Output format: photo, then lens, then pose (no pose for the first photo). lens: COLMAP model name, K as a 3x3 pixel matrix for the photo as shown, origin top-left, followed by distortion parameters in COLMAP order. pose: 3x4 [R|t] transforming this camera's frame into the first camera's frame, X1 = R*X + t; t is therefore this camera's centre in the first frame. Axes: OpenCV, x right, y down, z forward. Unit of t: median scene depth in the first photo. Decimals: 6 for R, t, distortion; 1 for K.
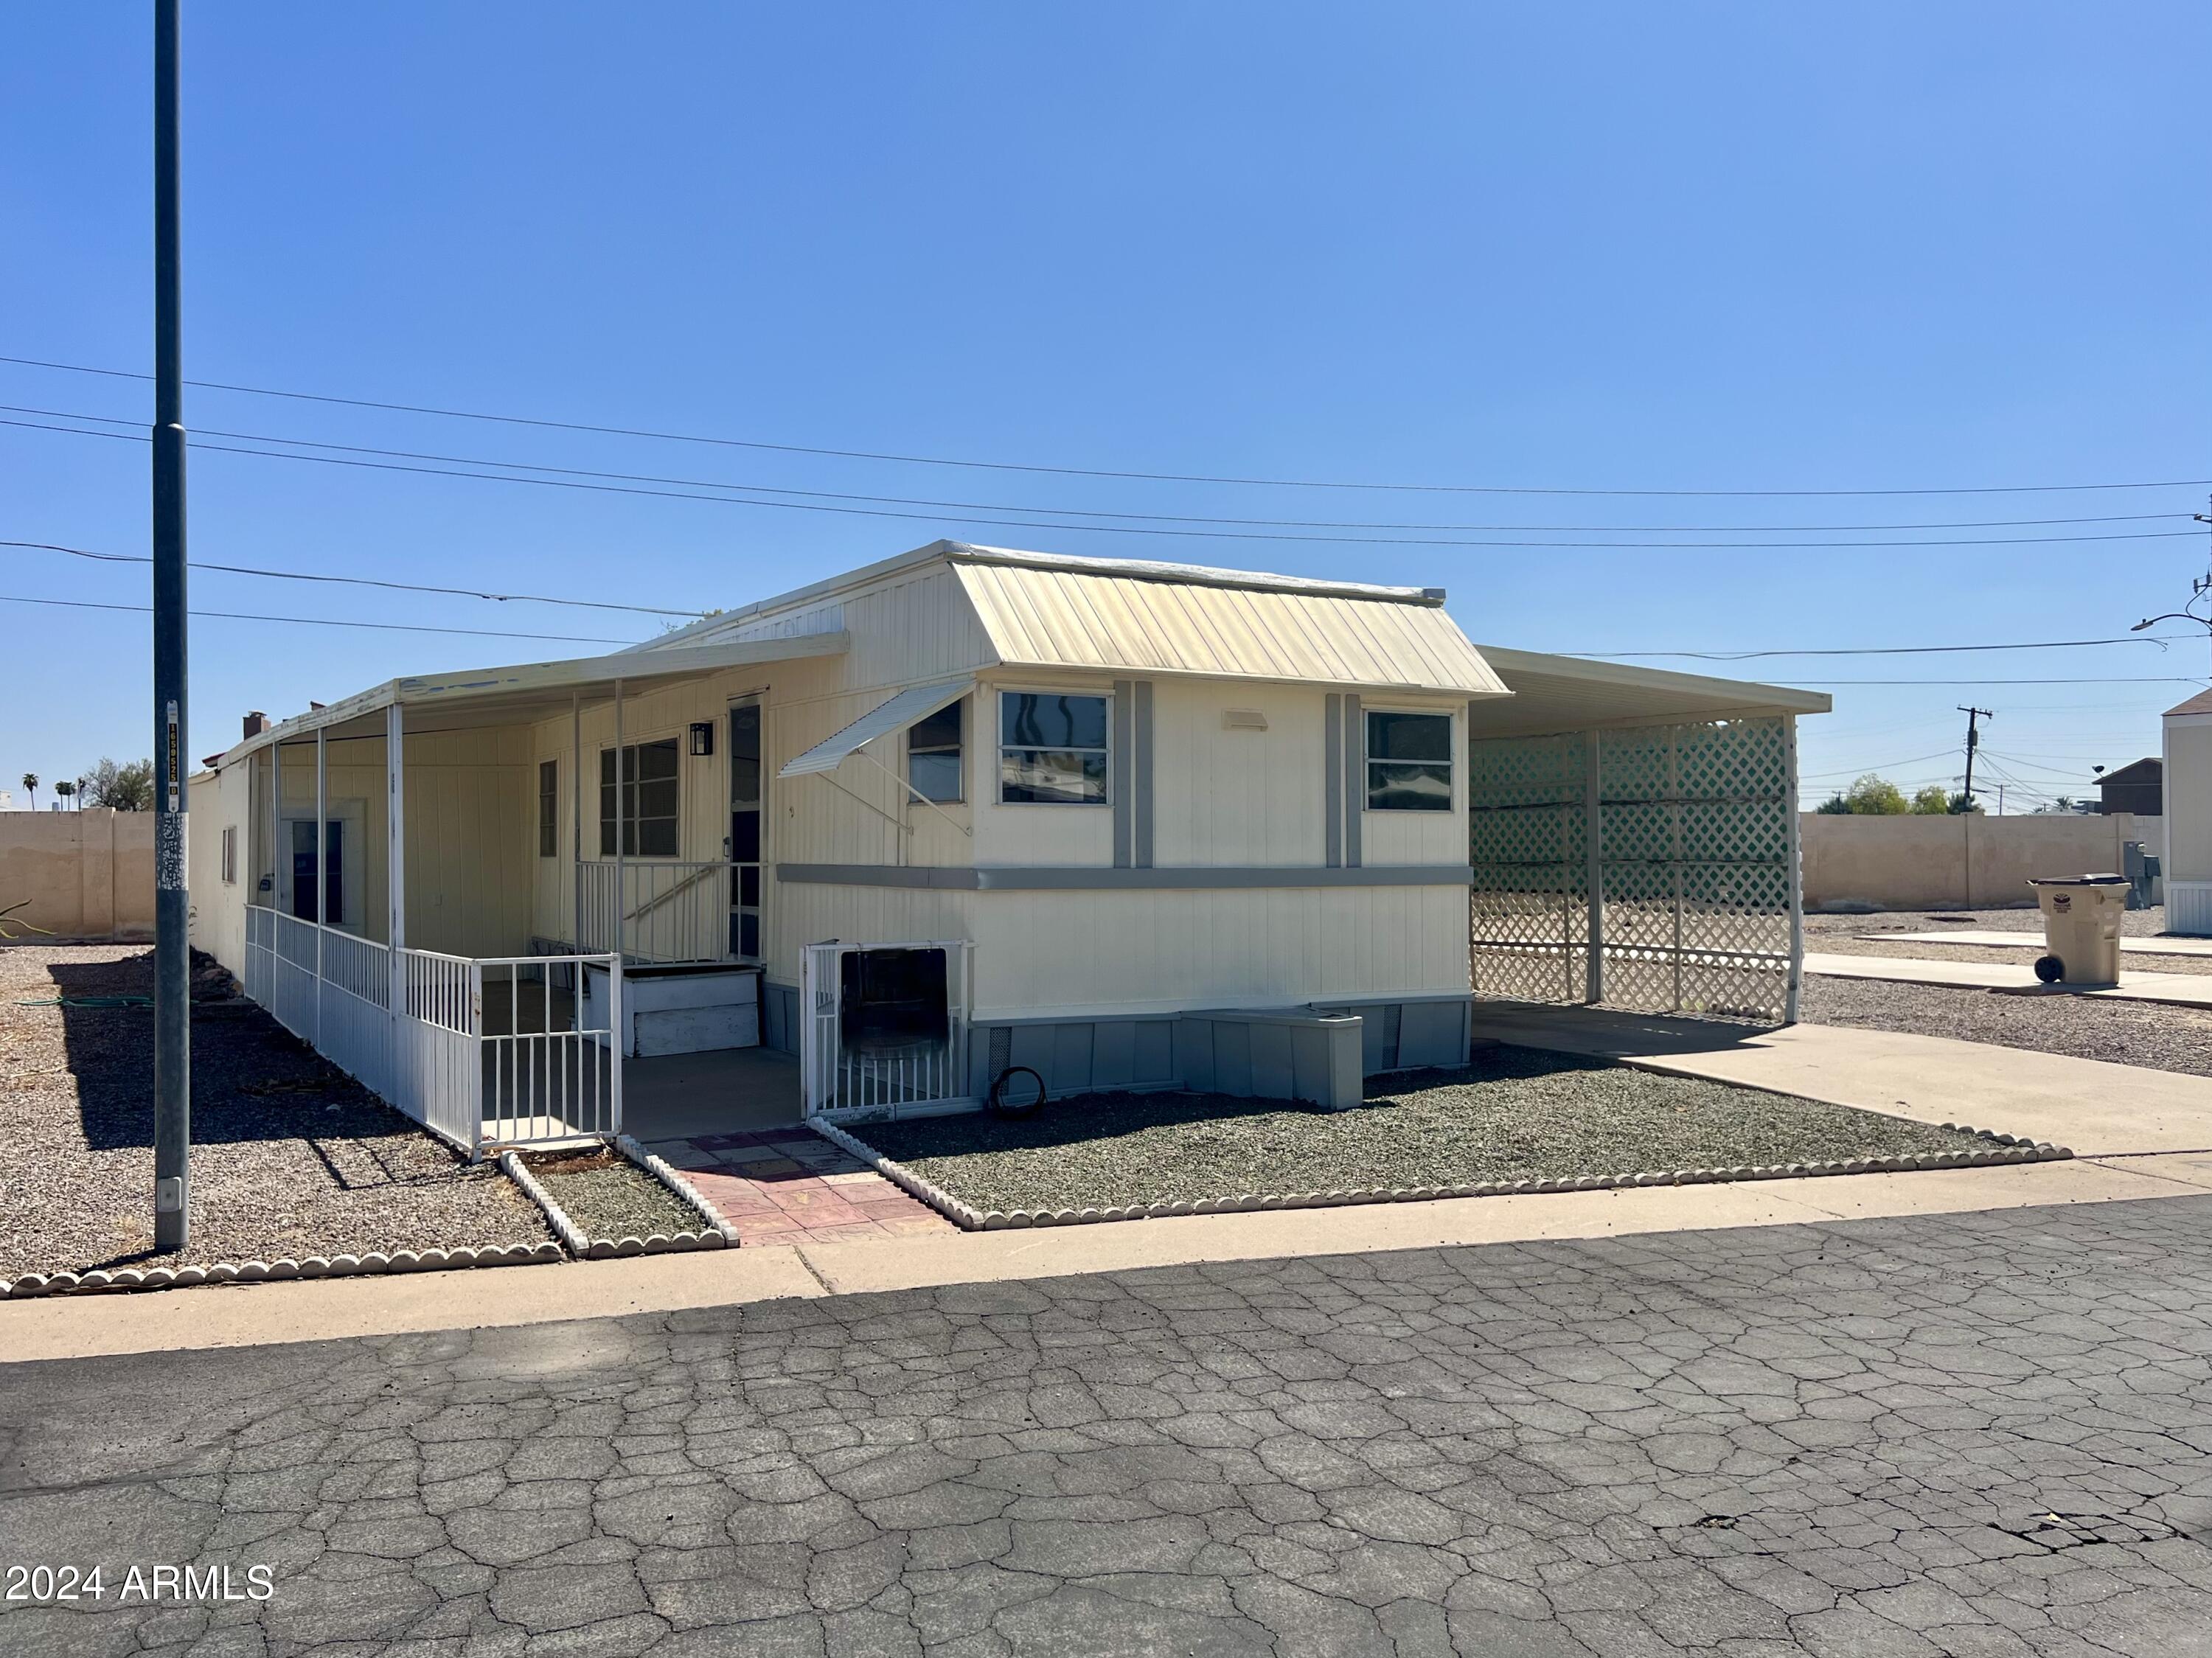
lens RADIAL K [[1661.1, 0, 1222.2], [0, 1661.1, 824.3], [0, 0, 1]] dist [0.051472, -0.064806]
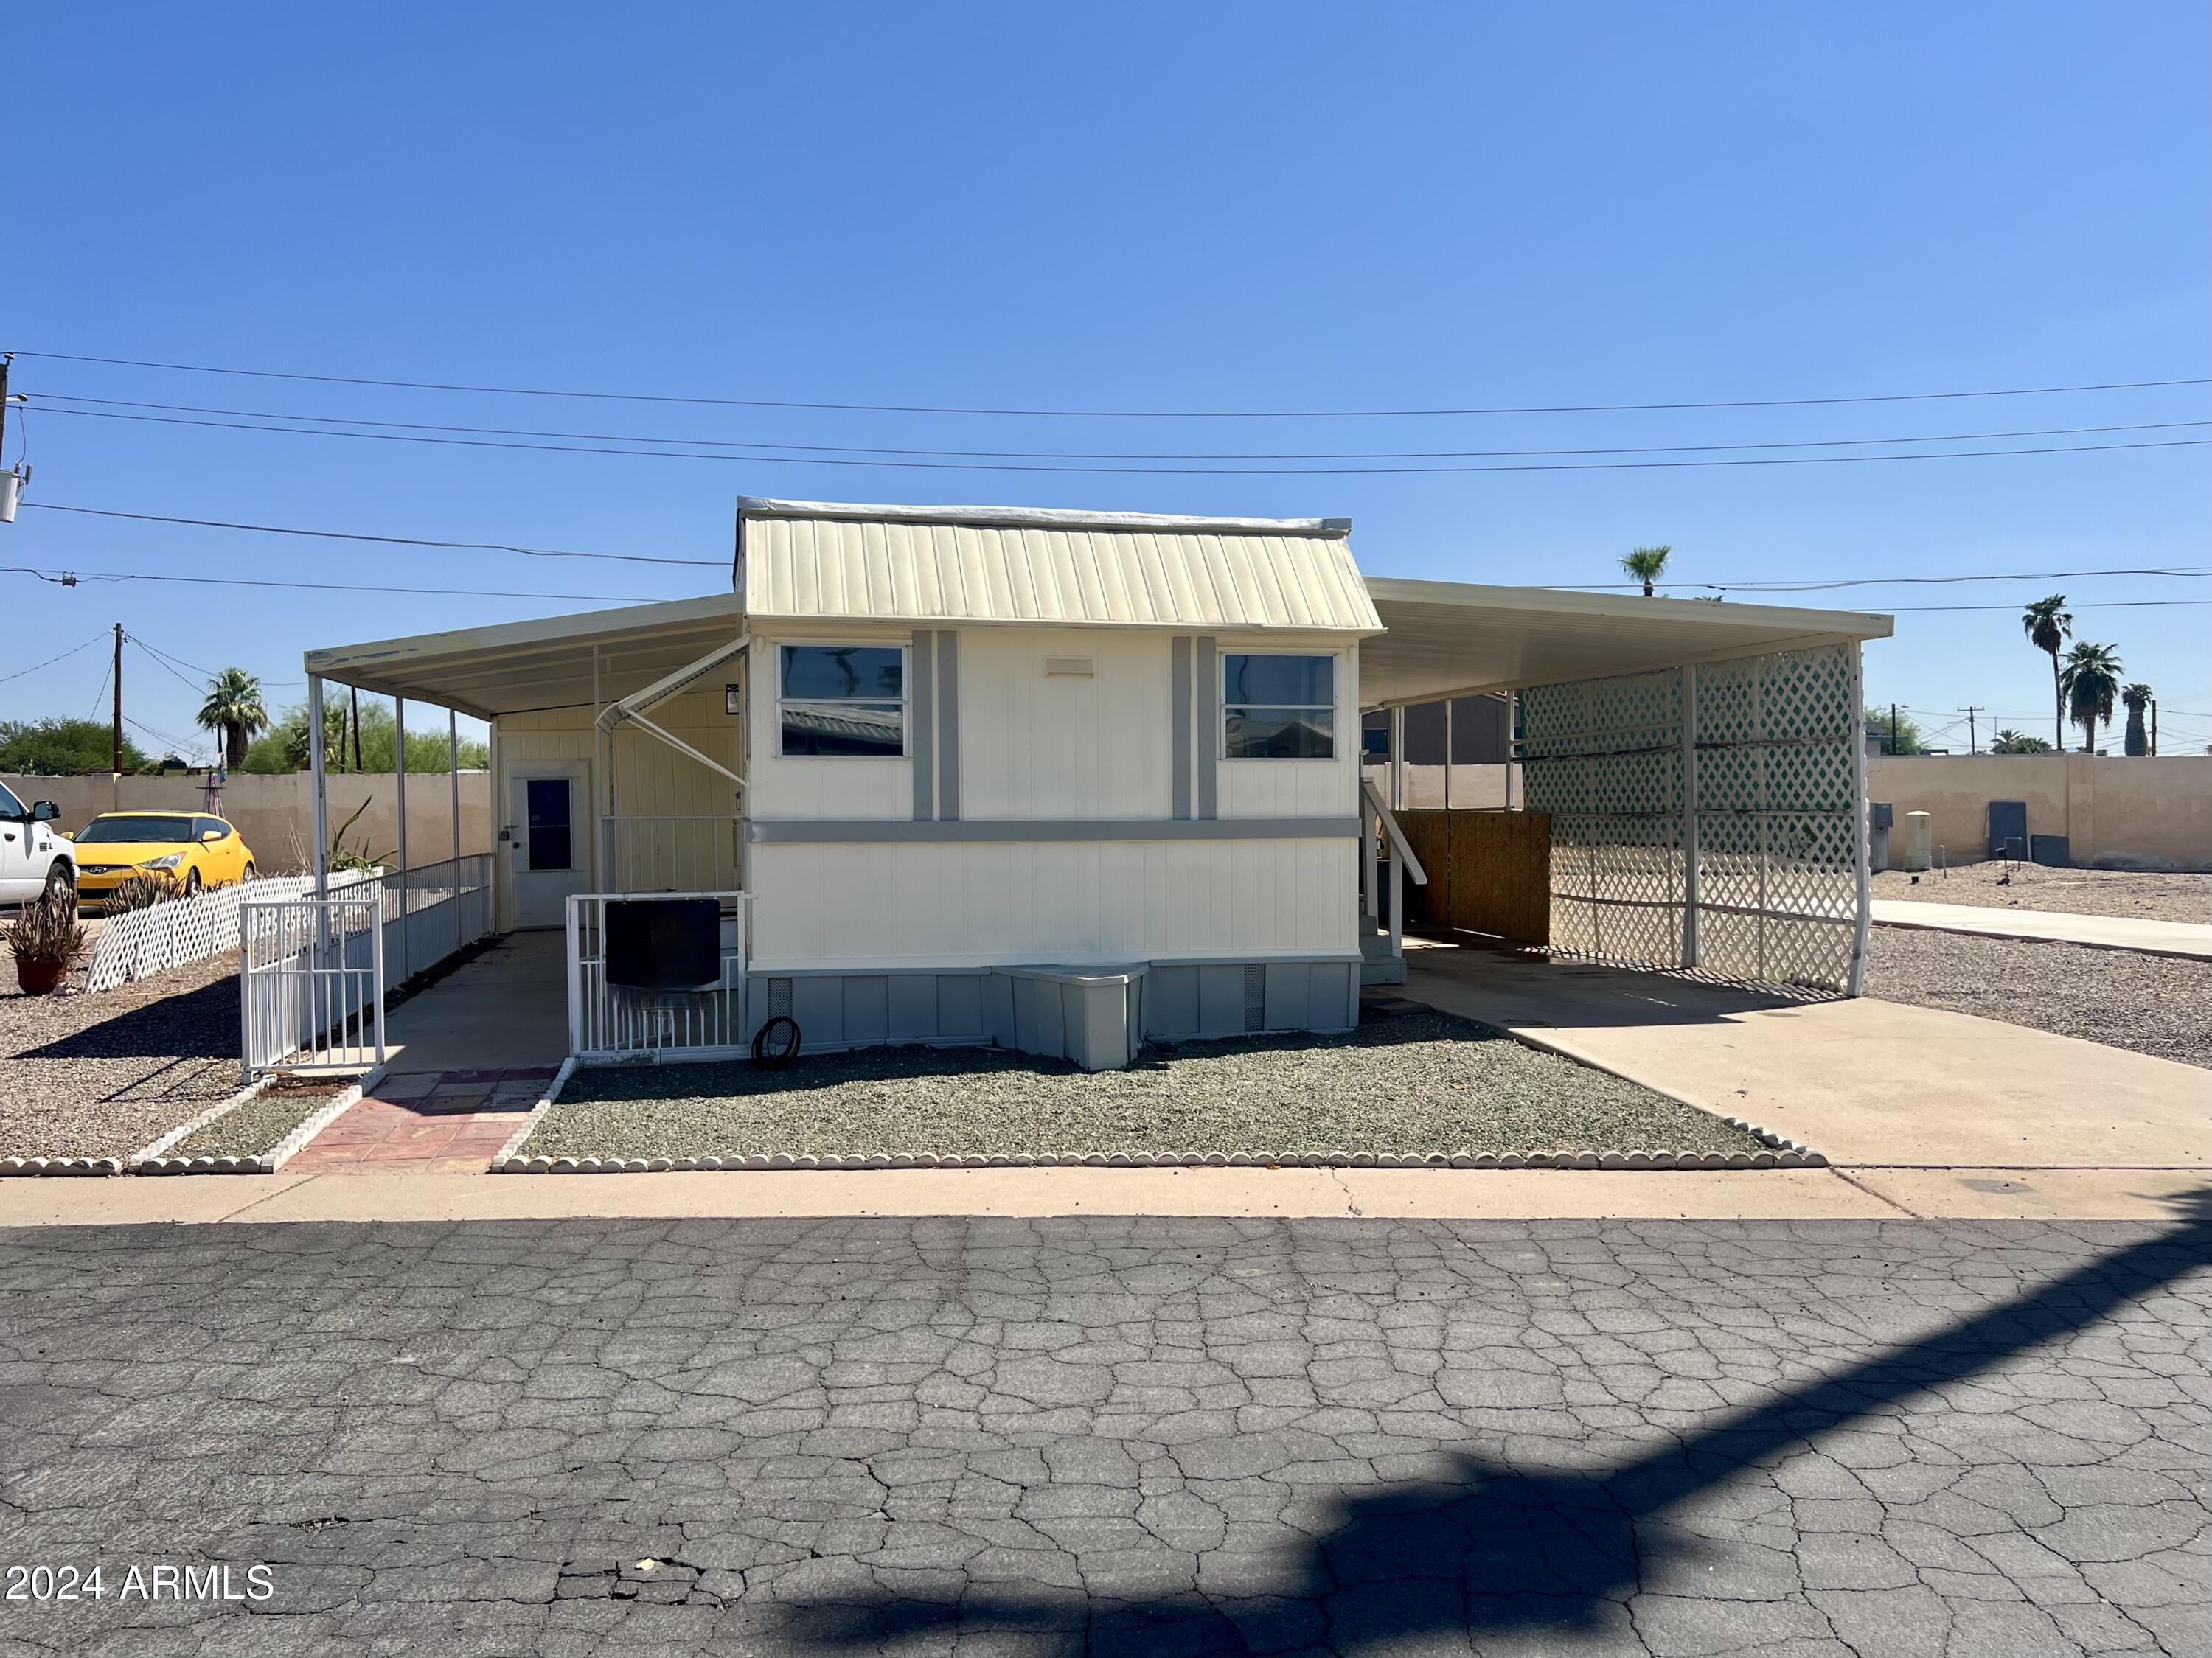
lens RADIAL K [[1661.1, 0, 1153.3], [0, 1661.1, 835.6], [0, 0, 1]] dist [0.051472, -0.064806]
pose [[0.954265, 0.000976, -0.298959, 0.345008], [0.009764, 0.999359, 0.034430, 0.002191], [0.298802, -0.035775, 0.953644, 0.088742]]
